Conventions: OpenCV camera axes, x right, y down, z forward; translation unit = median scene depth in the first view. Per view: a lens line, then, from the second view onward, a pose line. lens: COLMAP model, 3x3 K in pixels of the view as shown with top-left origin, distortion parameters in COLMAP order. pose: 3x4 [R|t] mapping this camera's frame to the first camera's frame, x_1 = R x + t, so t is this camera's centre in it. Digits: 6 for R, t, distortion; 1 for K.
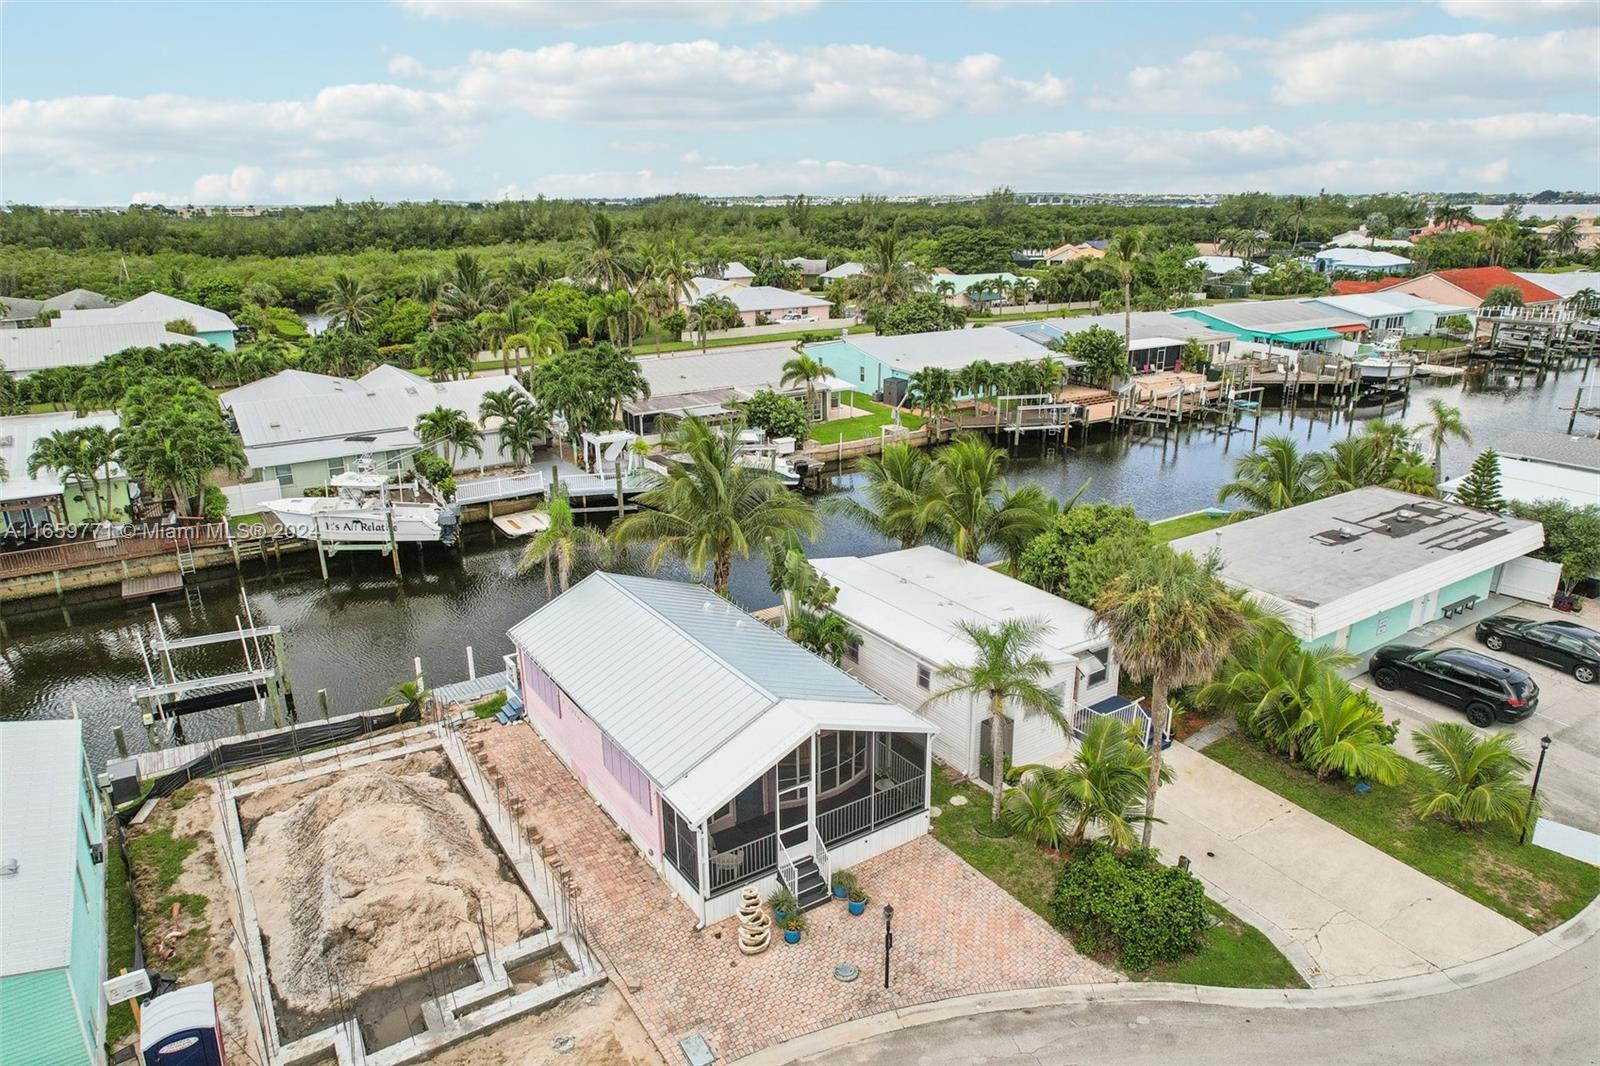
lens RADIAL K [[1037.4, 0, 794.7], [0, 1037.4, 536.2], [0, 0, 1]] dist [-0.080353, 0.067595]
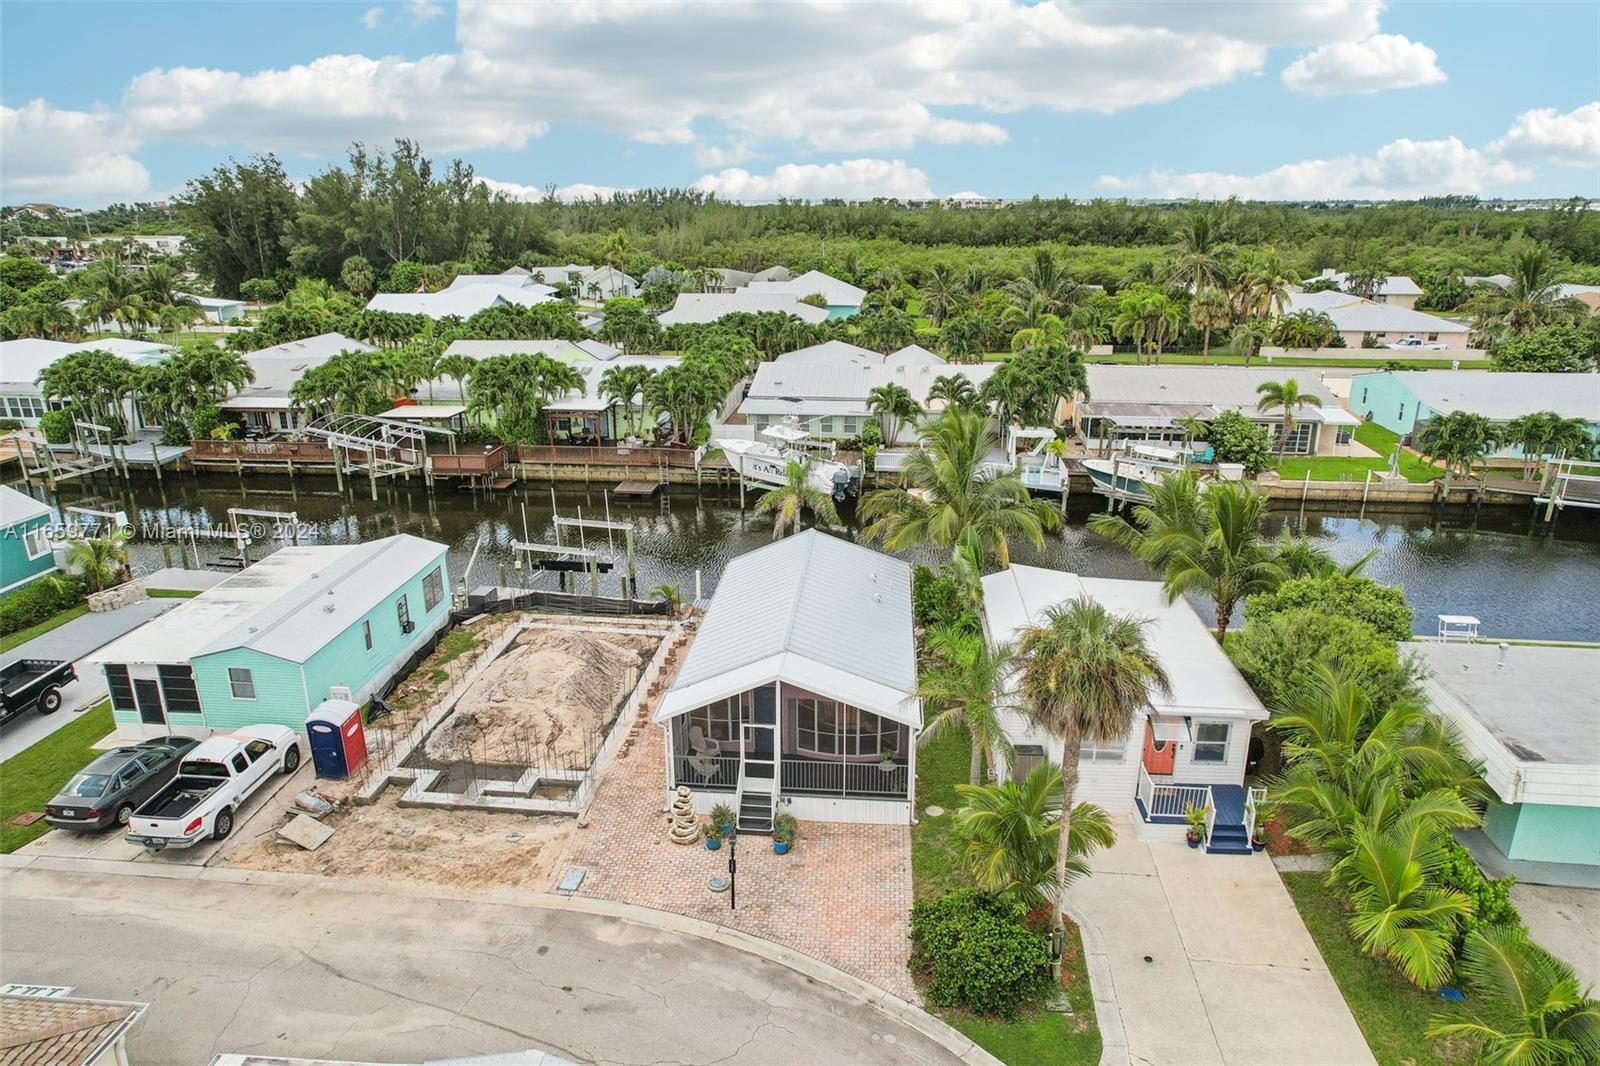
lens RADIAL K [[1037.4, 0, 794.7], [0, 1037.4, 536.2], [0, 0, 1]] dist [-0.080353, 0.067595]
pose [[0.771854, 0.199969, -0.603534, 0.328187], [-0.198314, 0.977615, 0.070292, -0.023495], [0.604080, 0.065434, 0.794233, 0.051053]]
